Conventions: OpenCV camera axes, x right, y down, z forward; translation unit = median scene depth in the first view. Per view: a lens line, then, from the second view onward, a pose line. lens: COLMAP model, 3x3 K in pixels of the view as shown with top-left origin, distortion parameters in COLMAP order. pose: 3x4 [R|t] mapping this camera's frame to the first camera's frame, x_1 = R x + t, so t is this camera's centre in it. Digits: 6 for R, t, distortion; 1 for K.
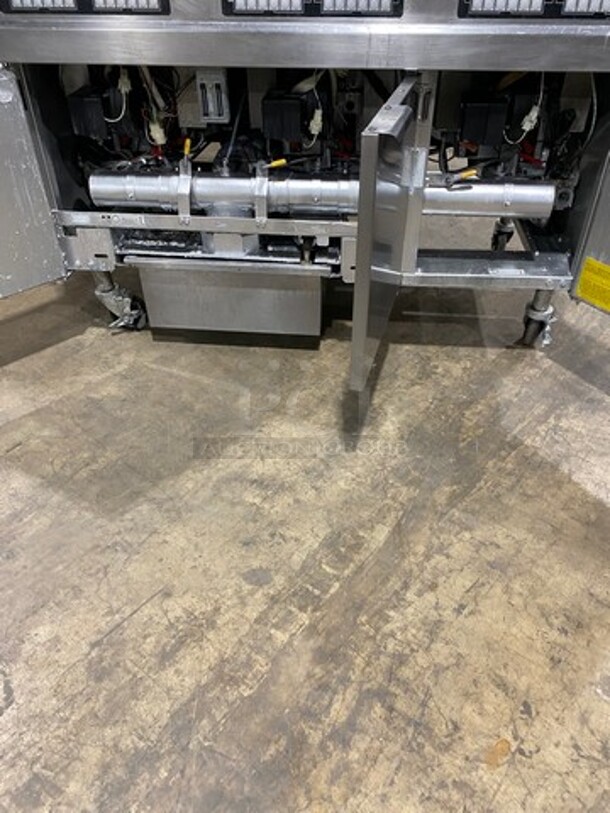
lens RADIAL K [[616.5, 0, 309.0], [0, 616.5, 399.7], [0, 0, 1]] dist [0.018015, -0.008591]
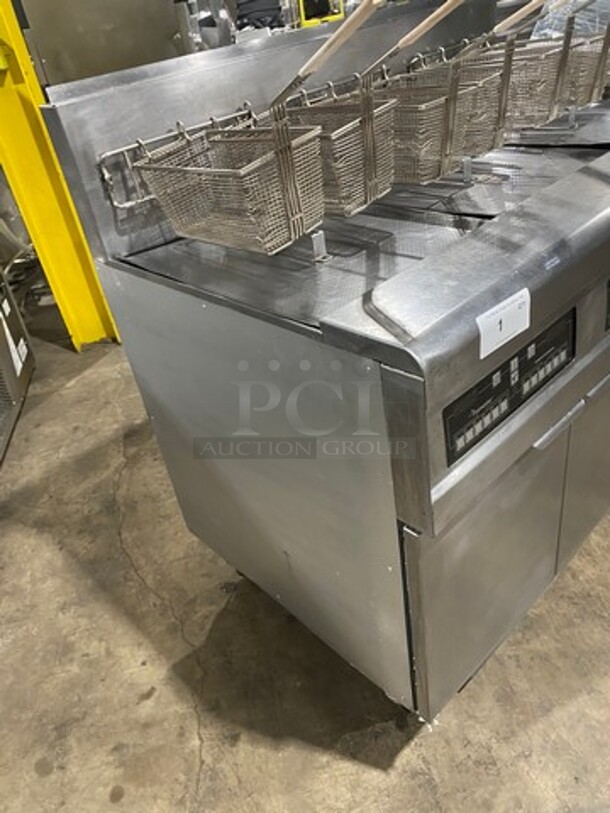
lens RADIAL K [[616.5, 0, 300.6], [0, 616.5, 401.1], [0, 0, 1]] dist [0.018015, -0.008591]
pose [[0.659072, -0.498189, 0.563411, -0.863366], [0.578949, 0.814243, 0.042735, -0.733332], [-0.480043, 0.298021, 0.825071, 0.445386]]
